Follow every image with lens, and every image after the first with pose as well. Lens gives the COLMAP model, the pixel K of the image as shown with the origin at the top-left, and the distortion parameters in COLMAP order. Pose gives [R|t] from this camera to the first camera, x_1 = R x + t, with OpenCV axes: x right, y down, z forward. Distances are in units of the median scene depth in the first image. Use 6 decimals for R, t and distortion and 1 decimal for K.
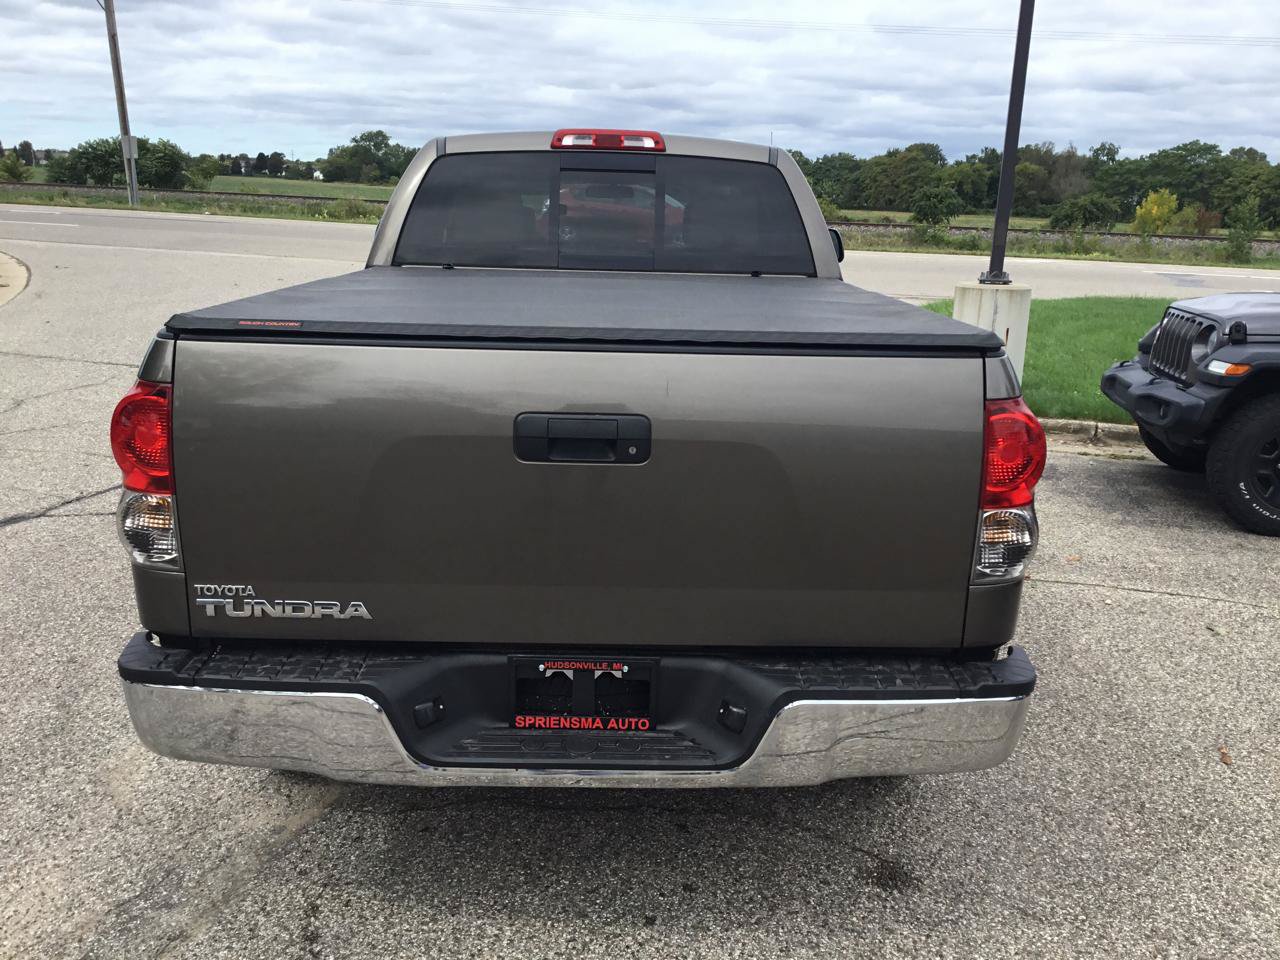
lens RADIAL K [[1147.4, 0, 644.6], [0, 1147.4, 488.6], [0, 0, 1]] dist [0.087174, -0.141059]
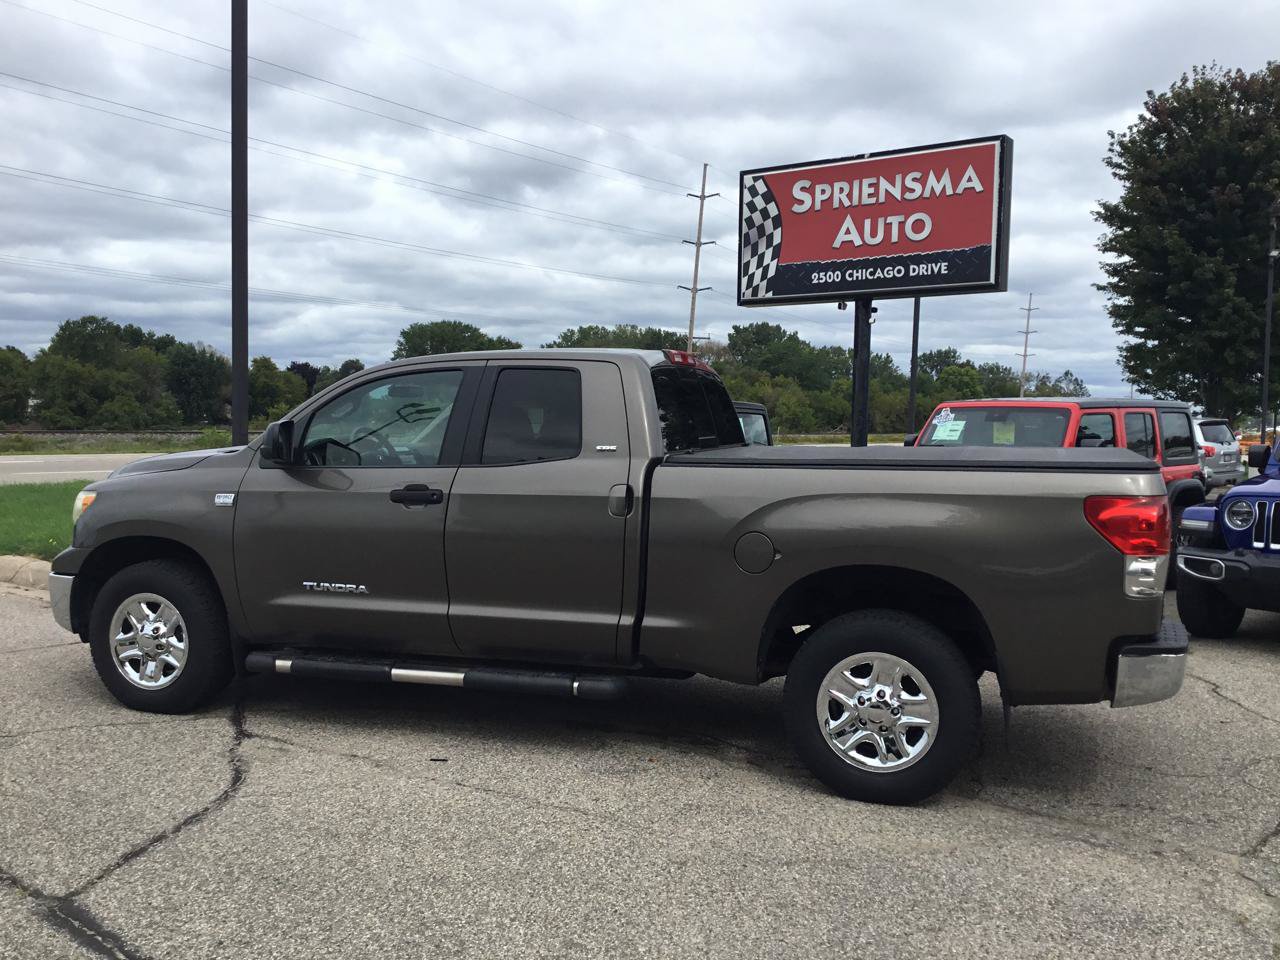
lens RADIAL K [[1147.4, 0, 636.0], [0, 1147.4, 483.6], [0, 0, 1]] dist [0.087174, -0.141059]
pose [[0.329791, -0.084652, 0.940251, -1.368072], [0.230617, 0.973021, 0.006714, -0.175484], [-0.915453, 0.214624, 0.340416, 0.613322]]
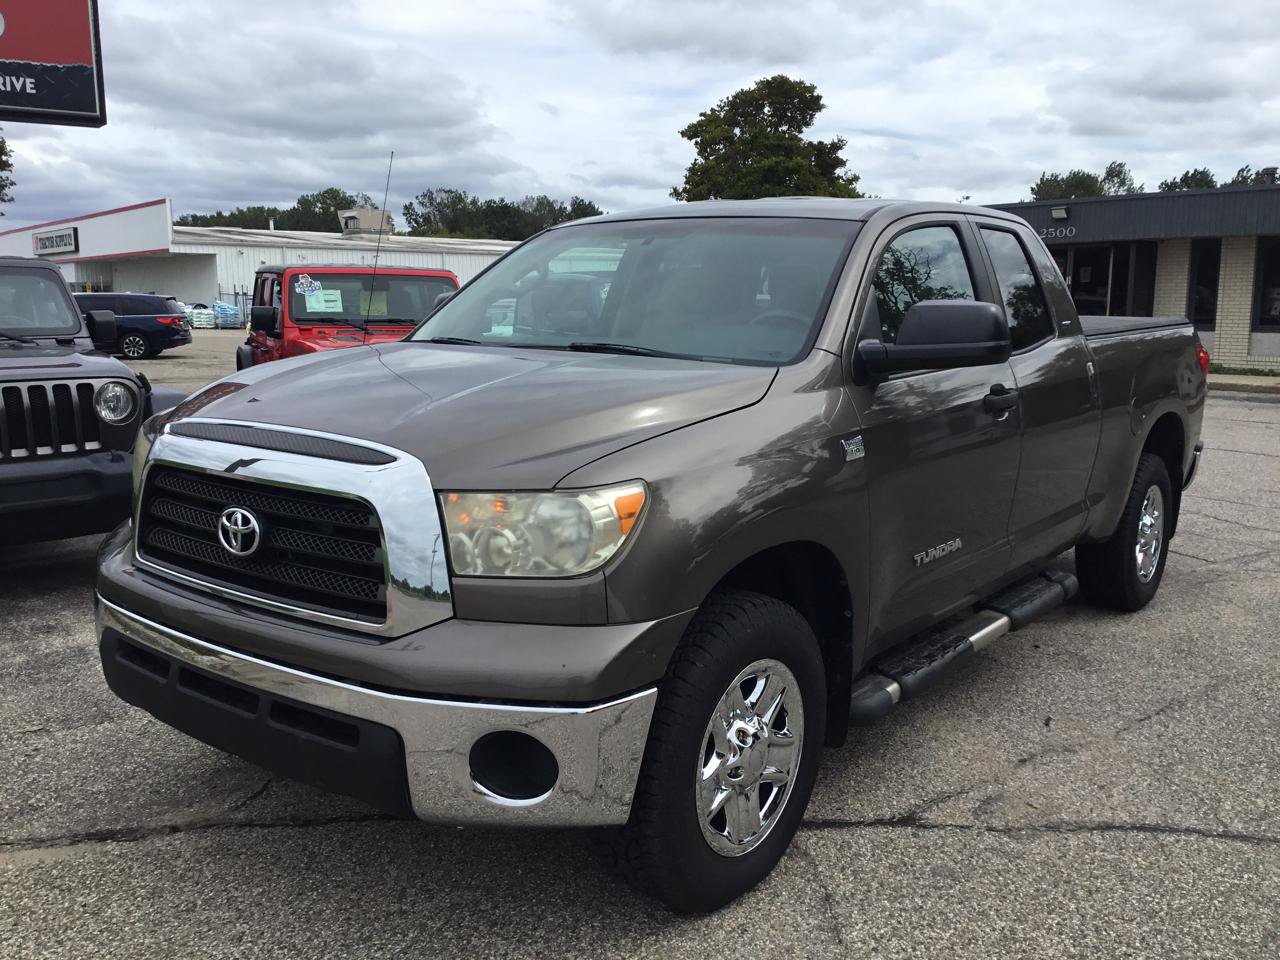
lens RADIAL K [[1147.4, 0, 643.1], [0, 1147.4, 487.7], [0, 0, 1]] dist [0.087174, -0.141059]
pose [[-0.786361, -0.139389, 0.601836, -0.640562], [0.118882, 0.921859, 0.368839, -0.507557], [-0.606221, 0.361588, -0.708343, 2.061836]]
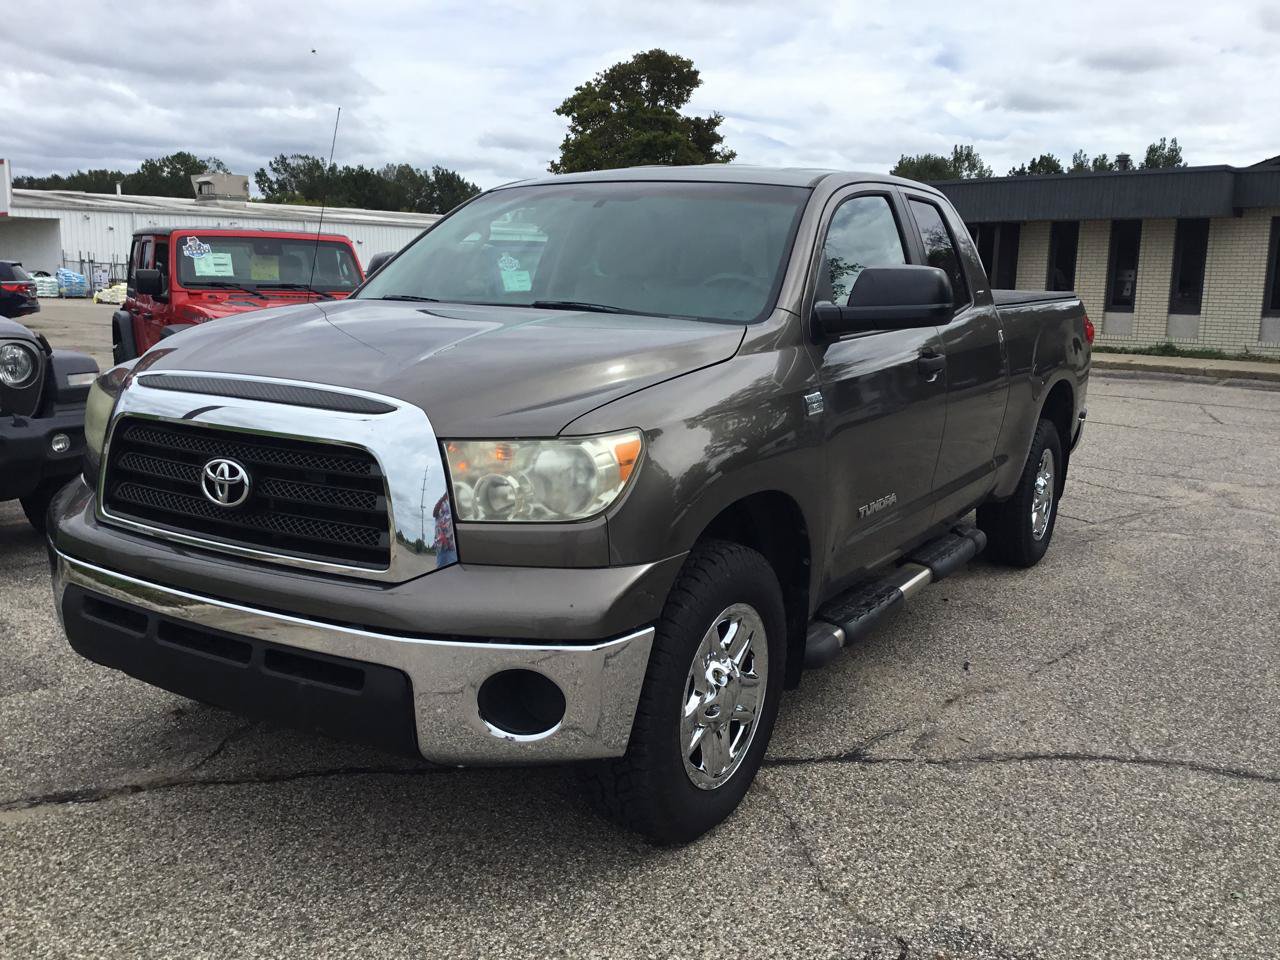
lens RADIAL K [[1147.4, 0, 641.8], [0, 1147.4, 500.0], [0, 0, 1]] dist [0.087174, -0.141059]
pose [[-0.849737, -0.151507, 0.504967, -0.603664], [0.080047, 0.909636, 0.407620, -0.508704], [-0.521094, 0.386791, -0.760824, 2.119307]]
